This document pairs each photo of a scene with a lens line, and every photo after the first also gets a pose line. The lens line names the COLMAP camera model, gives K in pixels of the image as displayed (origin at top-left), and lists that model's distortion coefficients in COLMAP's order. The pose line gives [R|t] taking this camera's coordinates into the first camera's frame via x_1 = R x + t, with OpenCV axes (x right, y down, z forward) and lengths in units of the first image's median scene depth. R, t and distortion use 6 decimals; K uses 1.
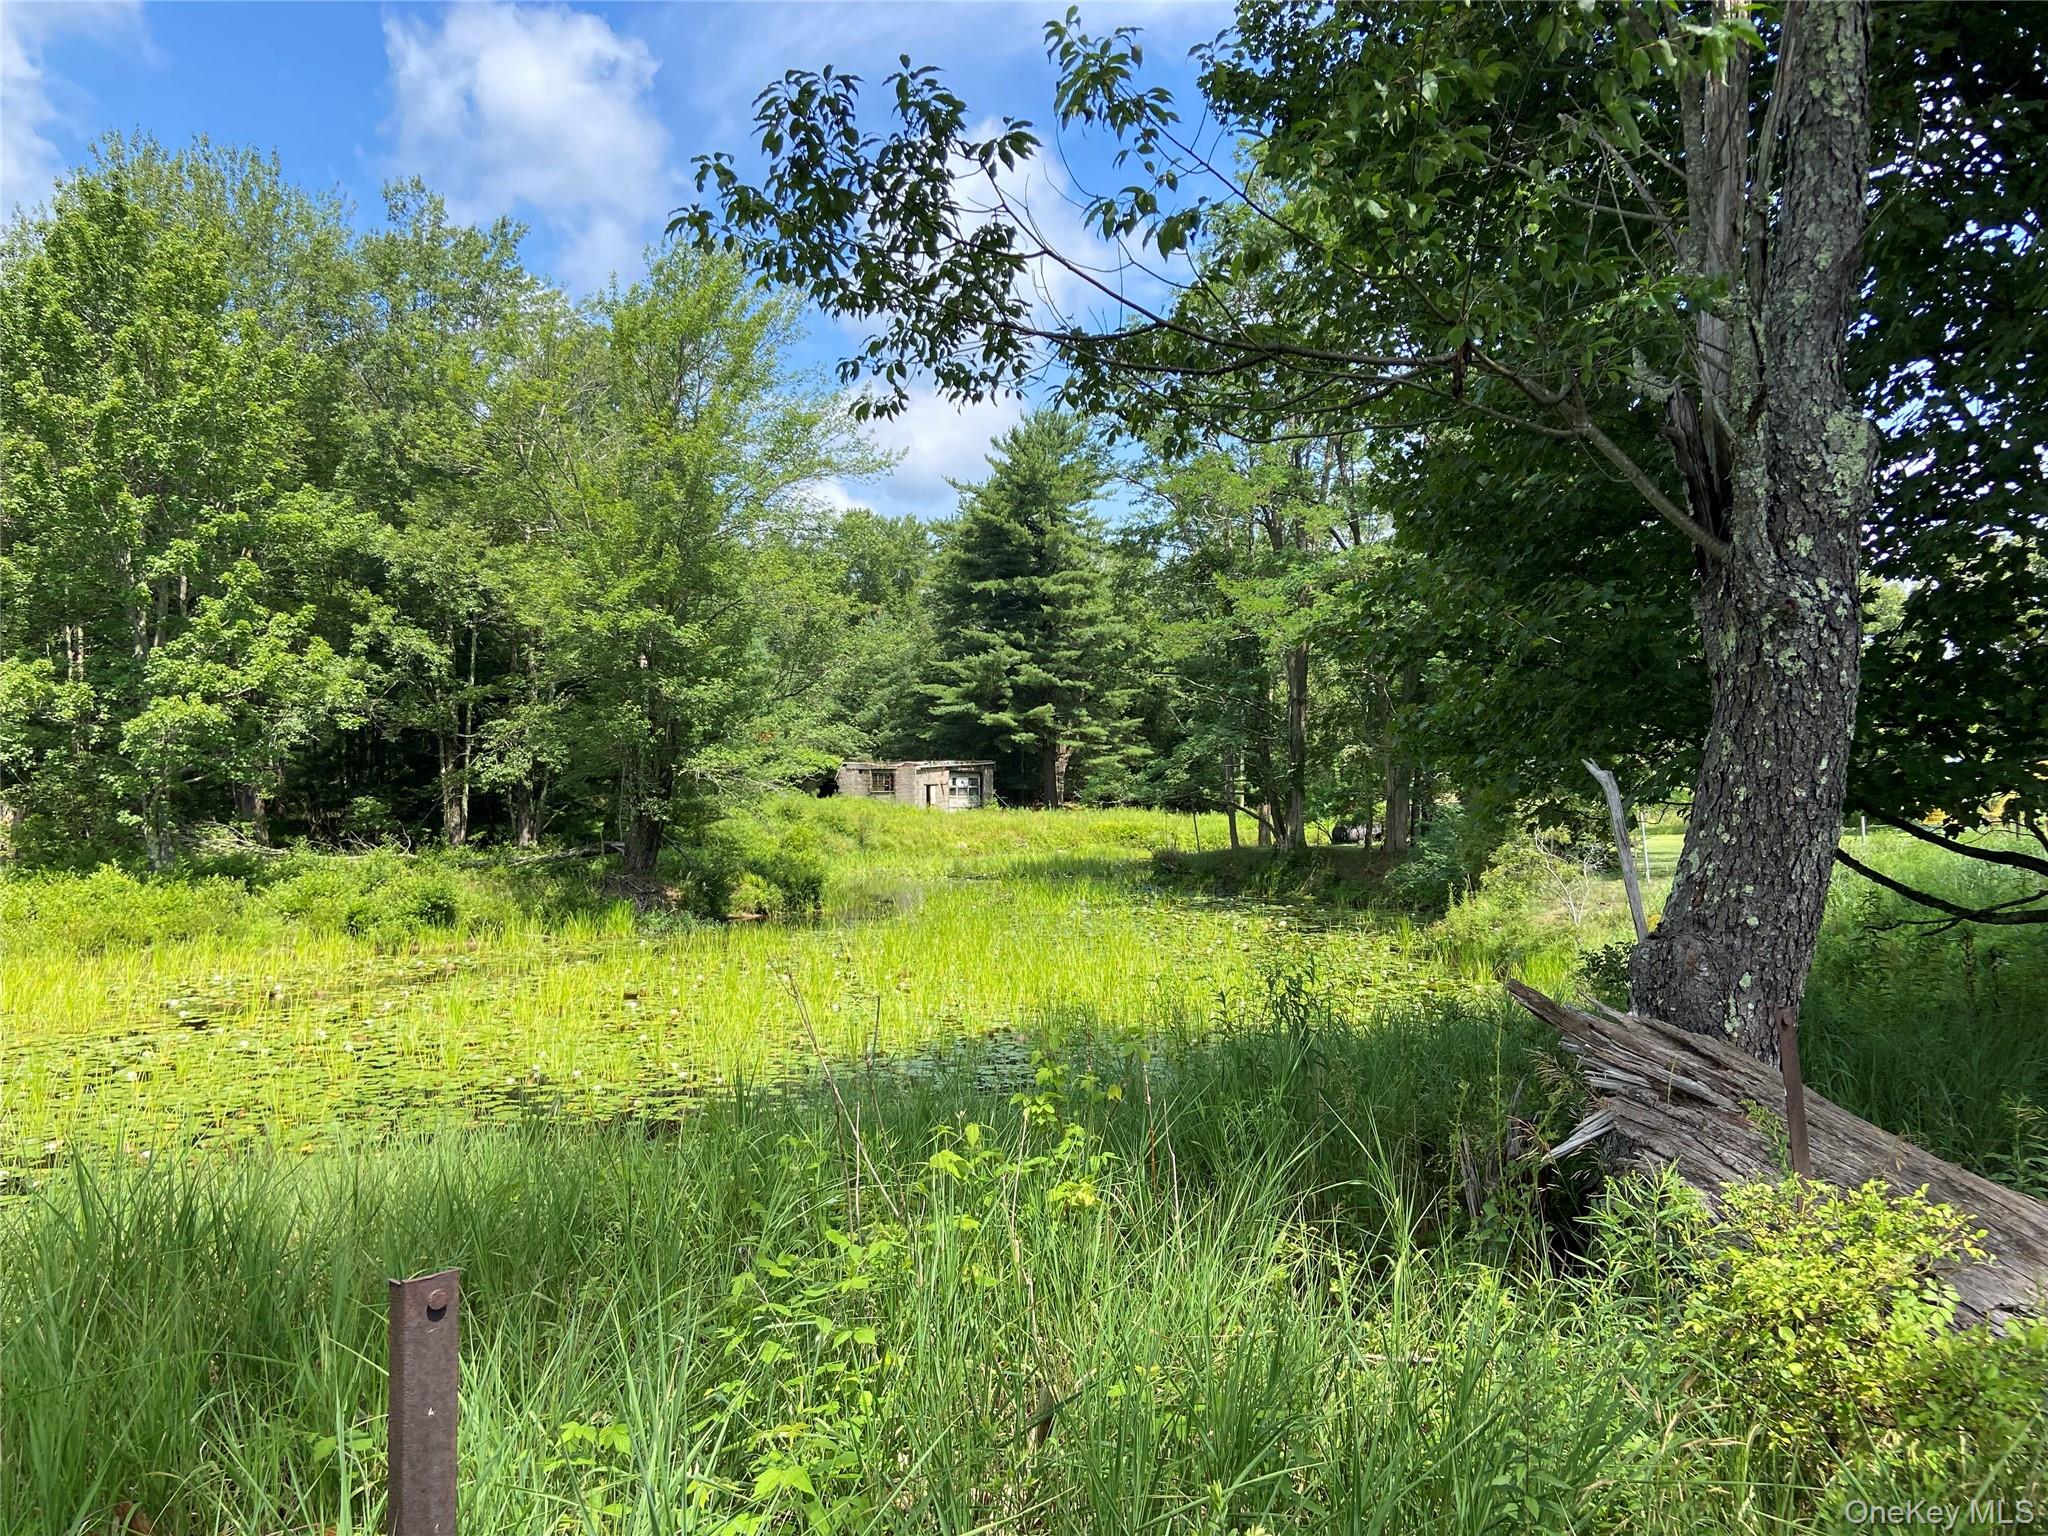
lens RADIAL K [[1518.5, 0, 1023.9], [0, 1518.5, 782.2], [0, 0, 1]] dist [0.110777, -0.141766]
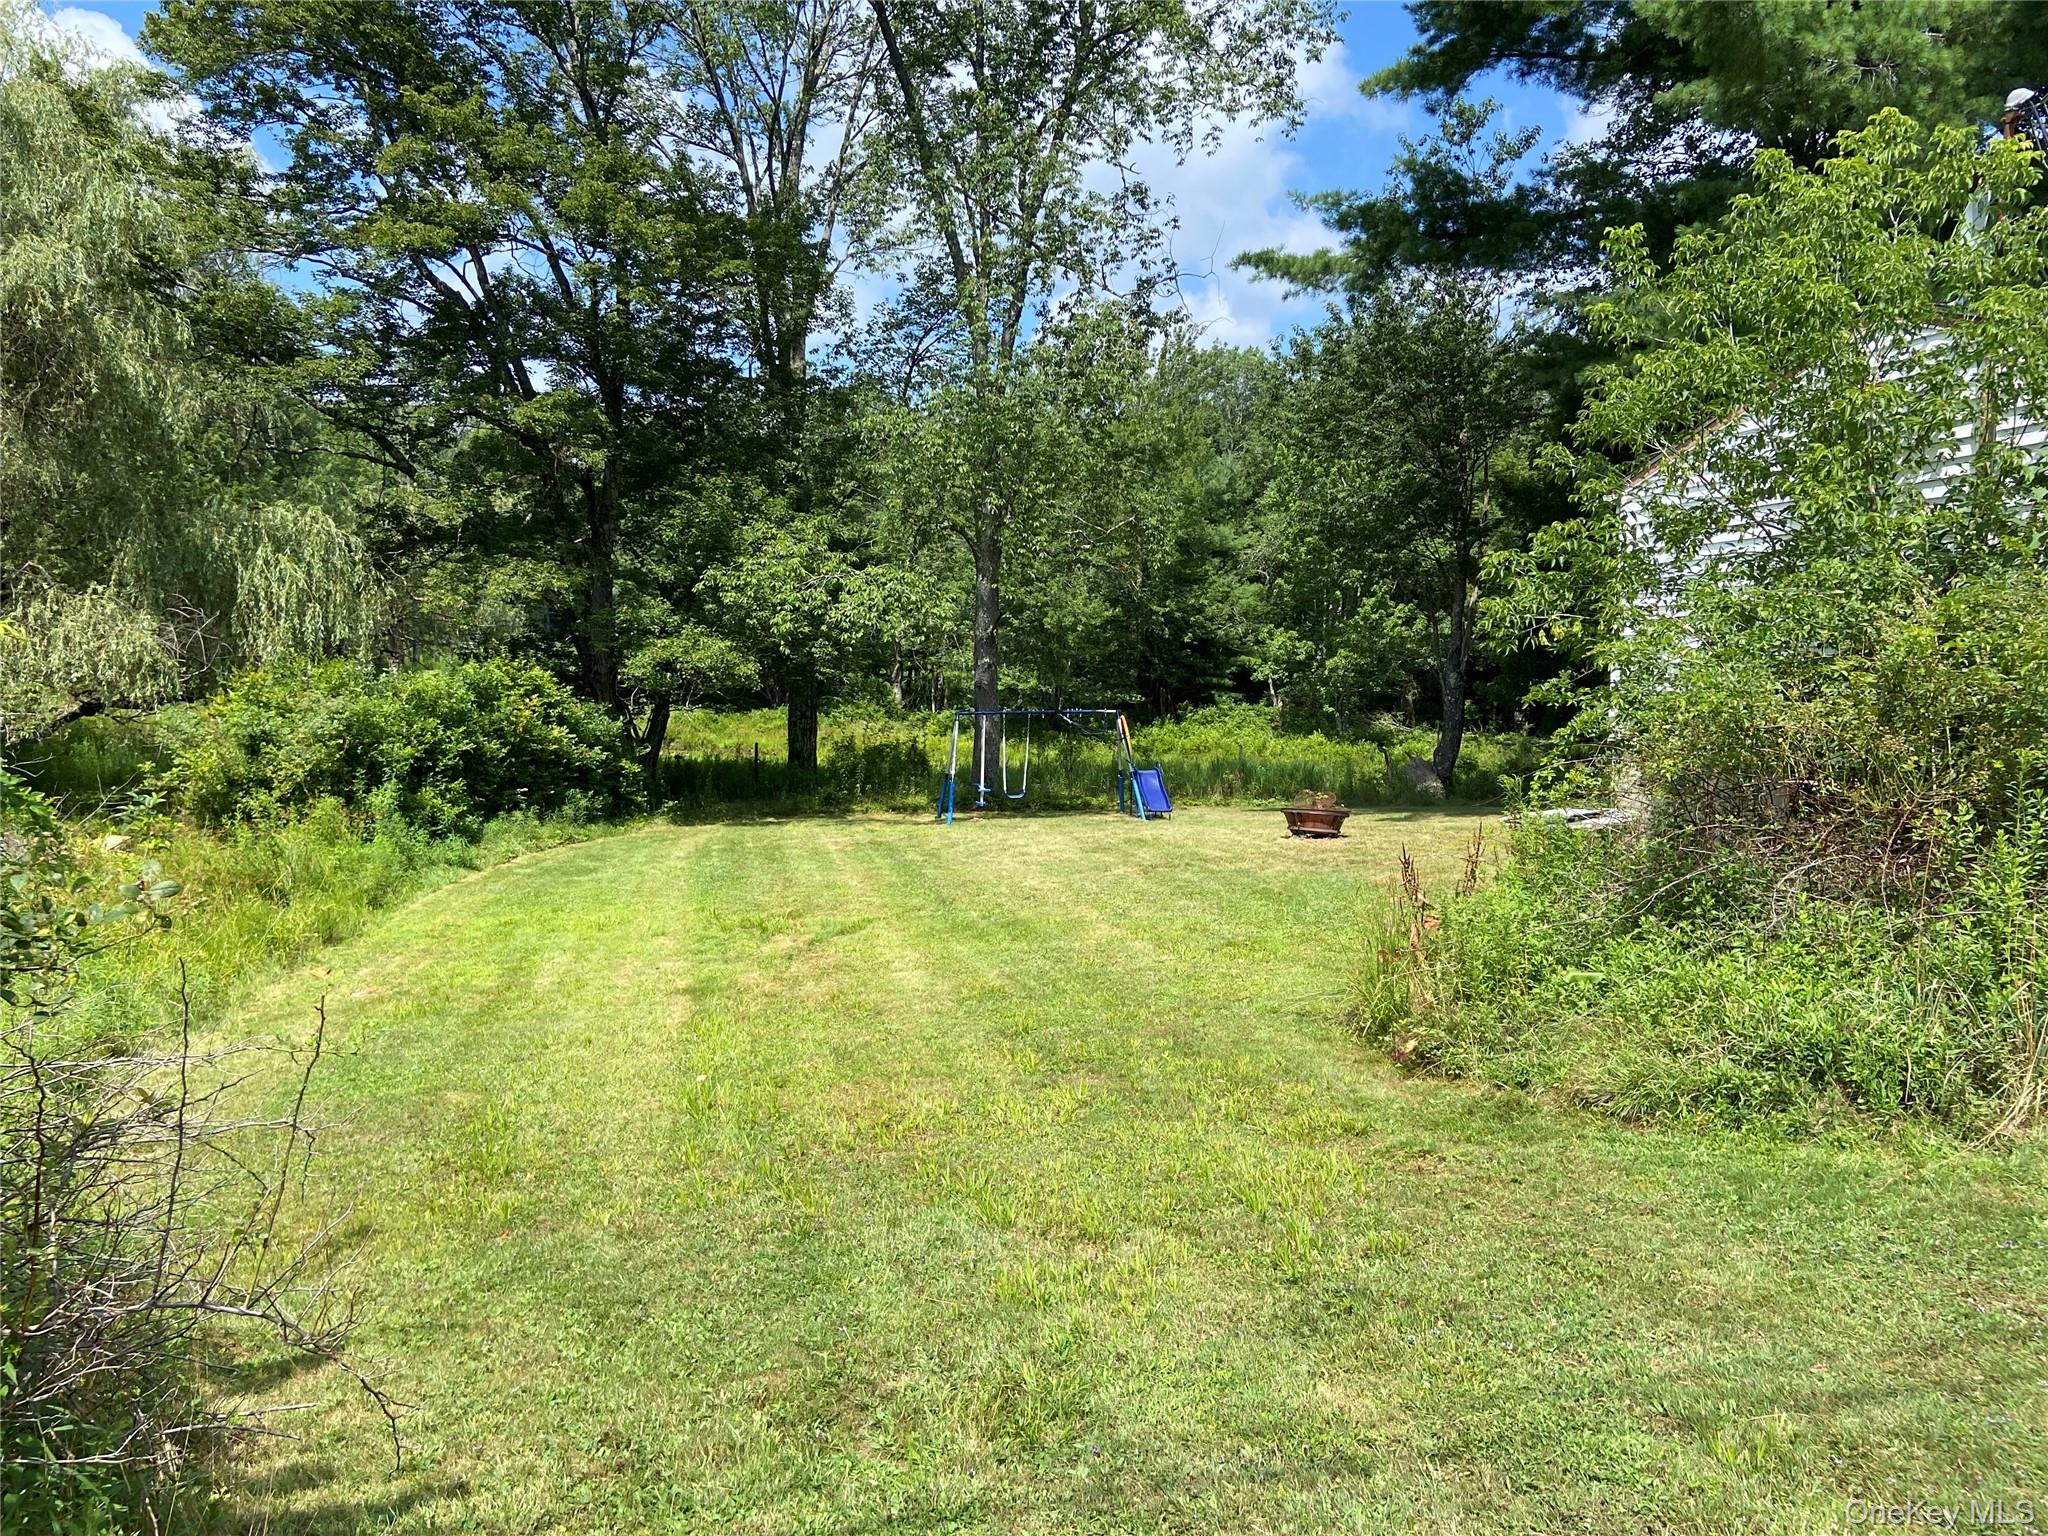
lens RADIAL K [[1518.5, 0, 1023.9], [0, 1518.5, 782.2], [0, 0, 1]] dist [0.110777, -0.141766]
pose [[0.730319, 0.074691, -0.679011, 0.190264], [-0.025750, 0.996308, 0.081897, -0.013367], [0.682621, -0.042326, 0.729546, -0.279702]]
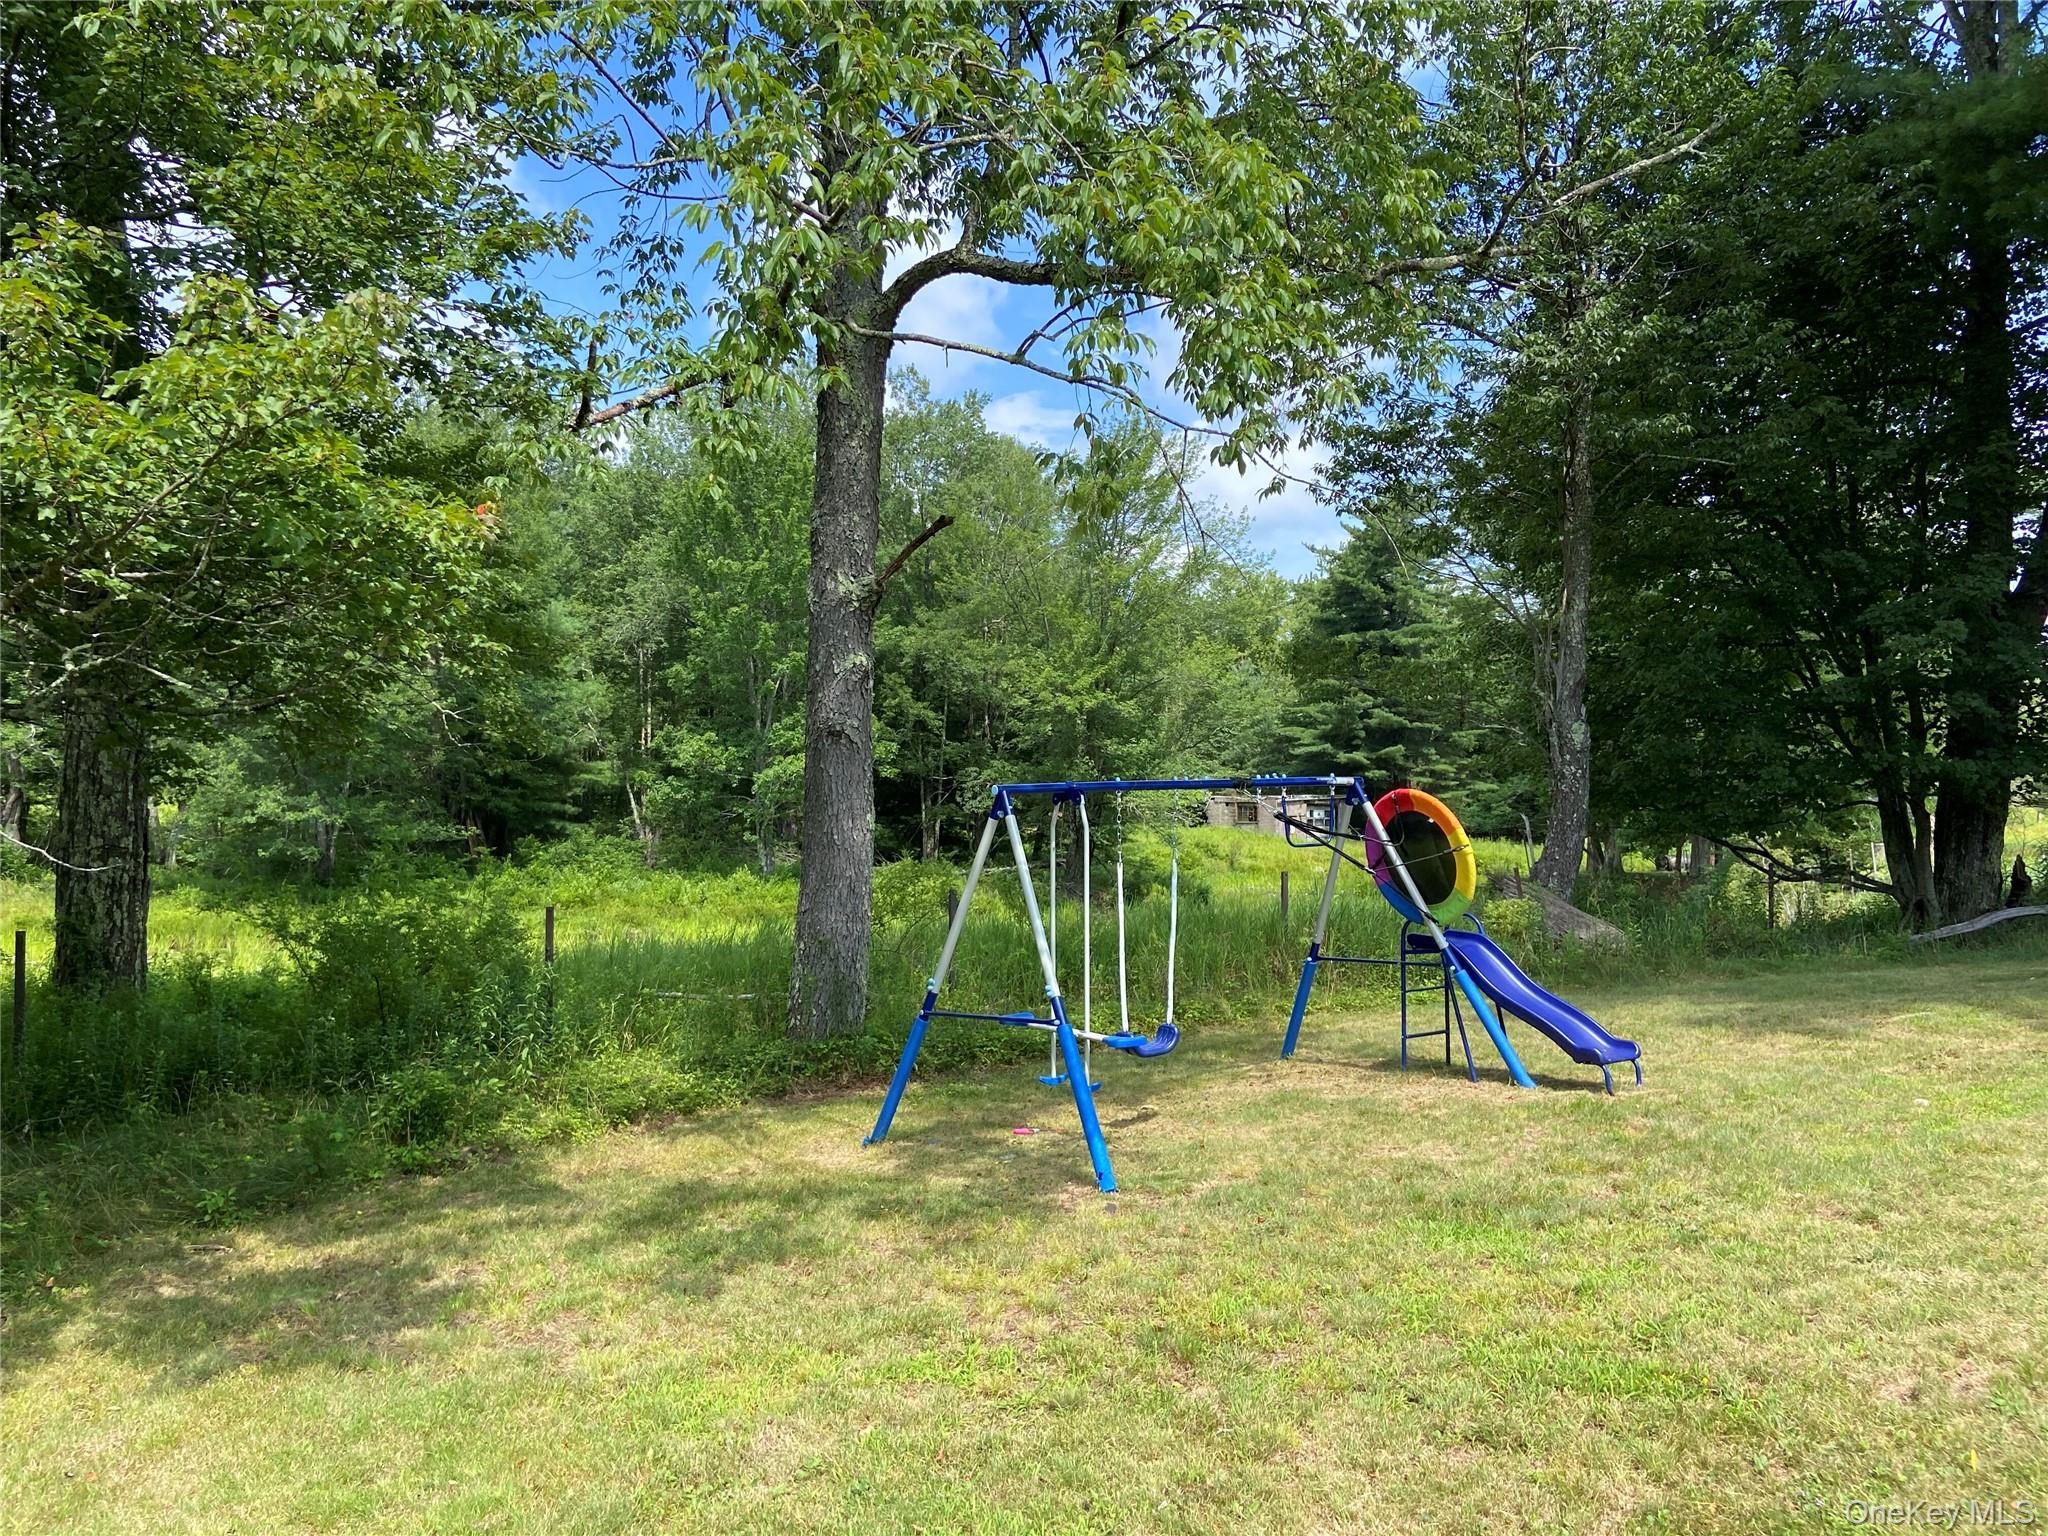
lens RADIAL K [[1518.5, 0, 1023.9], [0, 1518.5, 782.2], [0, 0, 1]] dist [0.110777, -0.141766]
pose [[0.973977, -0.000980, -0.226645, 0.002231], [-0.003641, 0.999794, -0.019971, -0.000388], [0.226618, 0.020276, 0.973773, -0.147371]]
